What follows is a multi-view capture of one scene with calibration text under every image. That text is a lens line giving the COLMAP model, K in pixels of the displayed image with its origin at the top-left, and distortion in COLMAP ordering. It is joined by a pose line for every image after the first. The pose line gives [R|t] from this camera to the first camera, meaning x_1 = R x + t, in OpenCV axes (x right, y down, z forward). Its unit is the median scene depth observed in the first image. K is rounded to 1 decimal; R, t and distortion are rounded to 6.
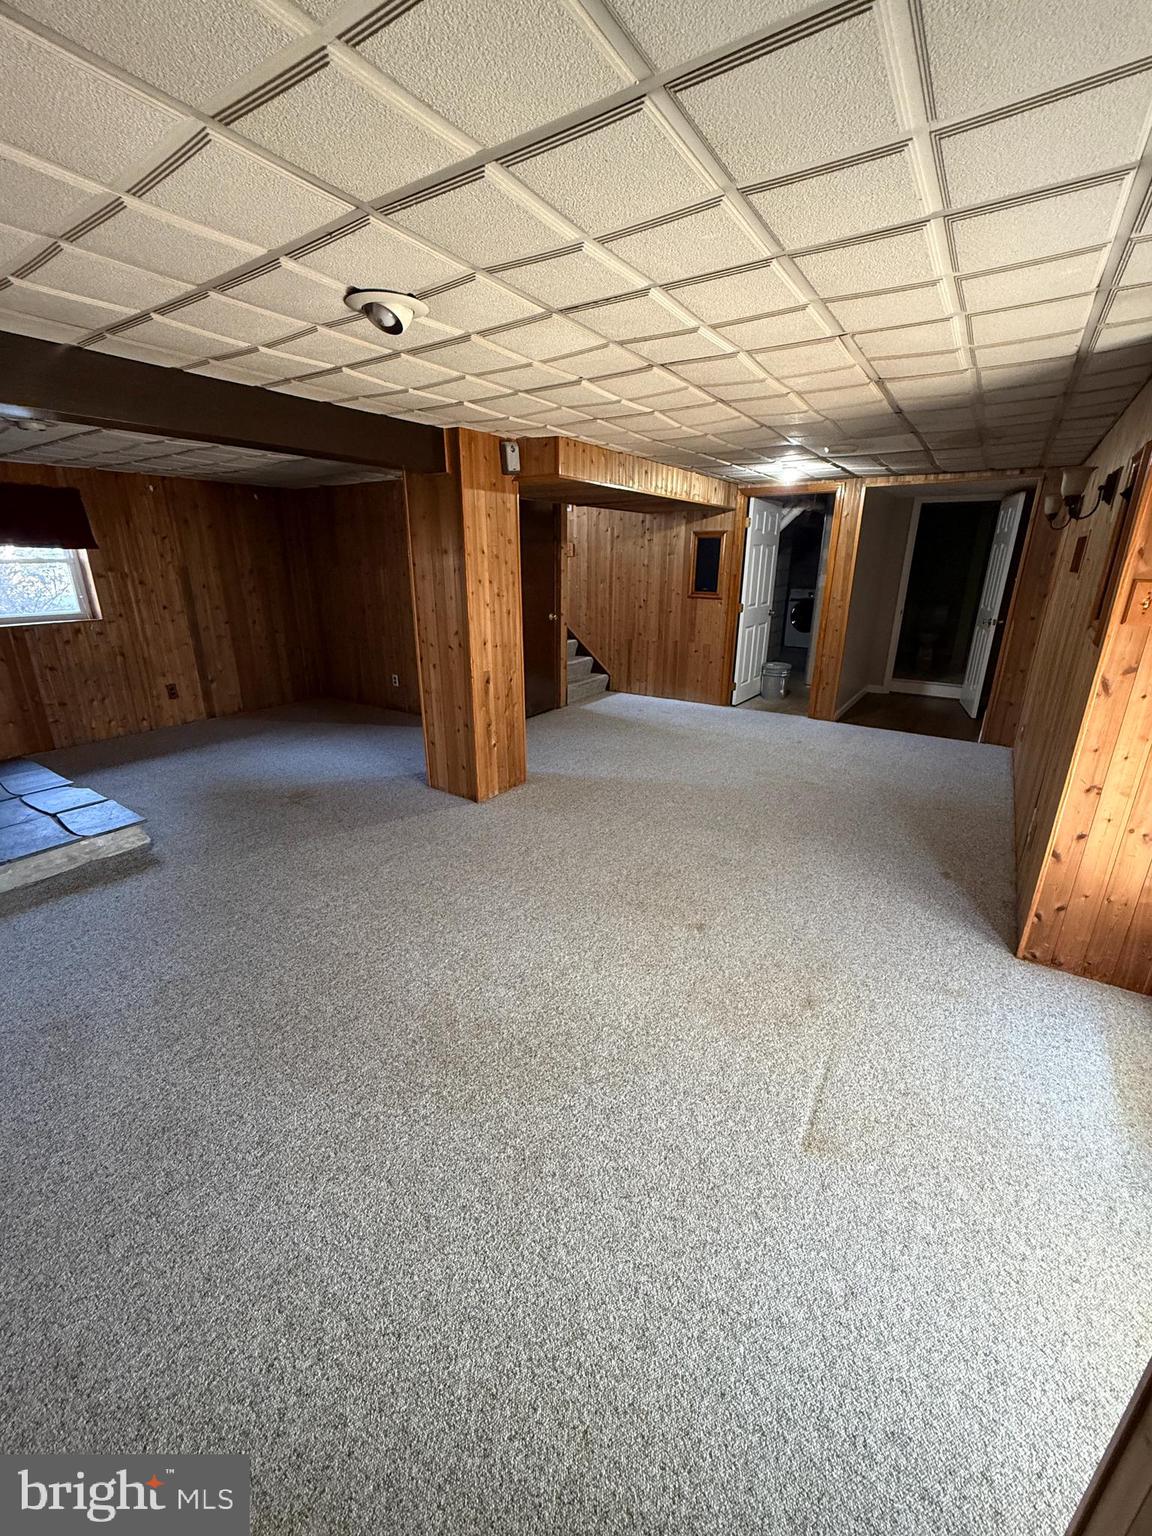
lens RADIAL K [[612.5, 0, 581.9], [0, 612.5, 776.7], [0, 0, 1]] dist [0.001430, -0.000173]
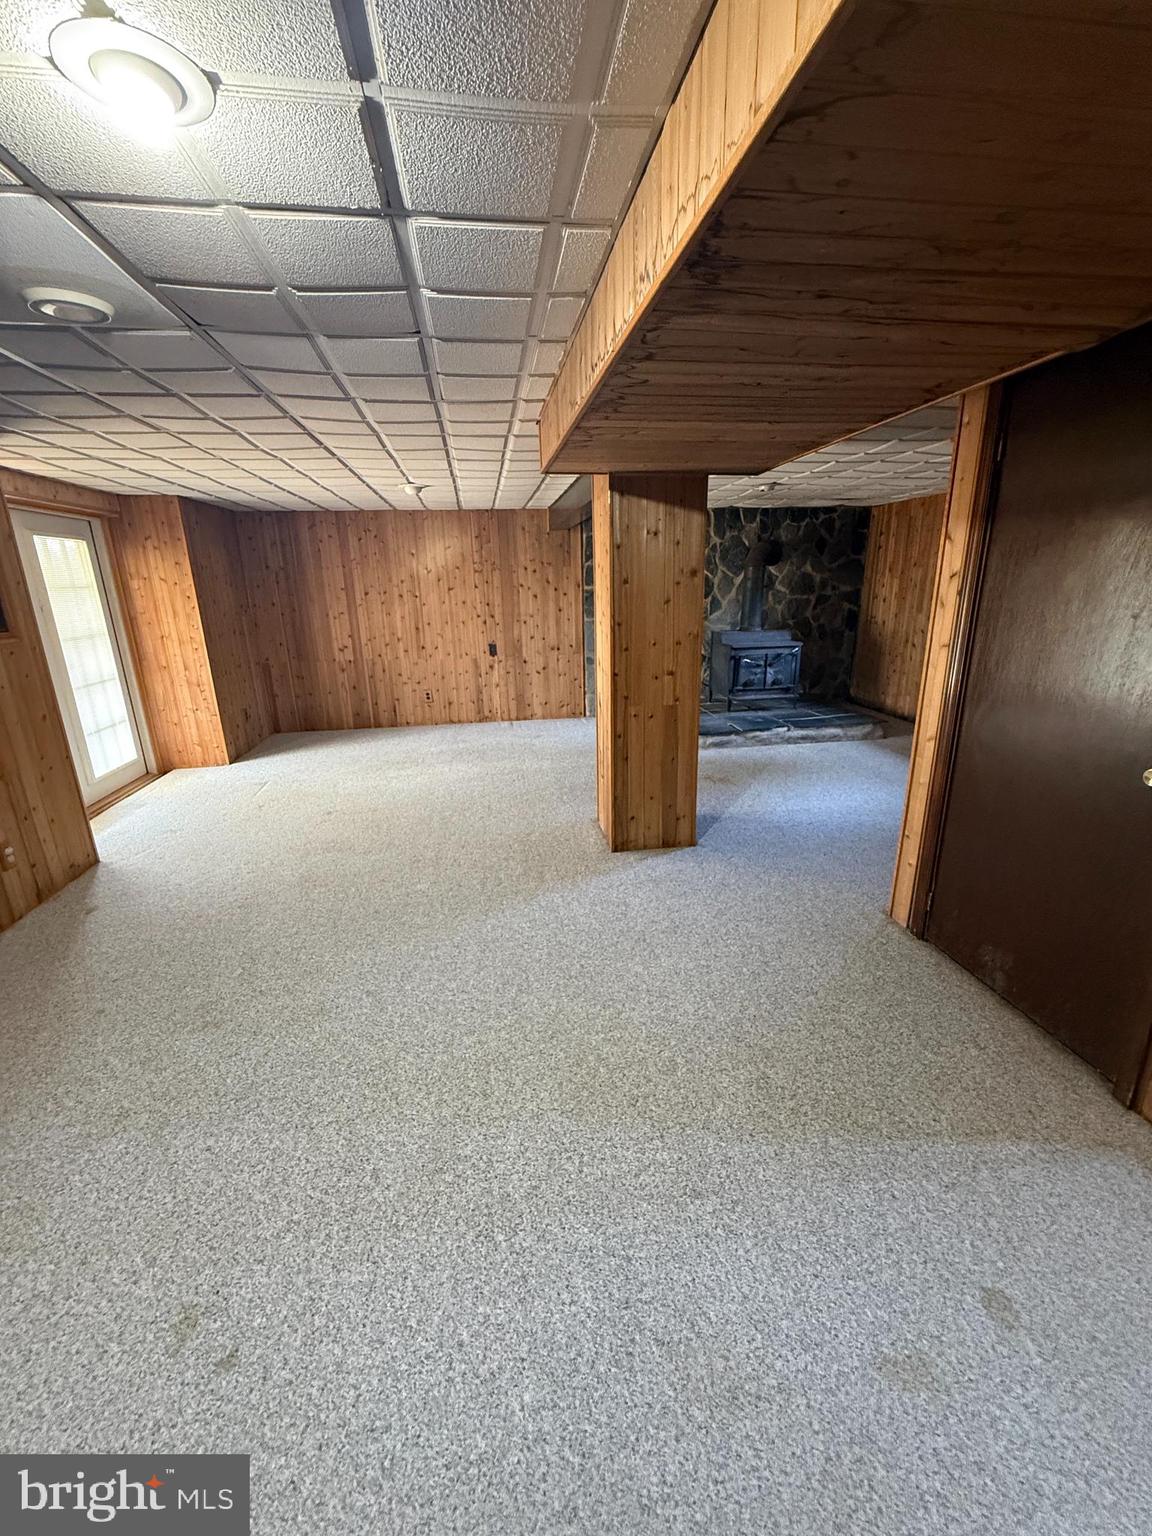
lens RADIAL K [[612.5, 0, 580.2], [0, 612.5, 758.6], [0, 0, 1]] dist [0.001430, -0.000173]
pose [[-0.739351, 0.198752, -0.643318, 0.503670], [-0.208147, 0.841175, 0.499098, -0.566673], [0.640340, 0.502913, -0.580554, 1.619671]]
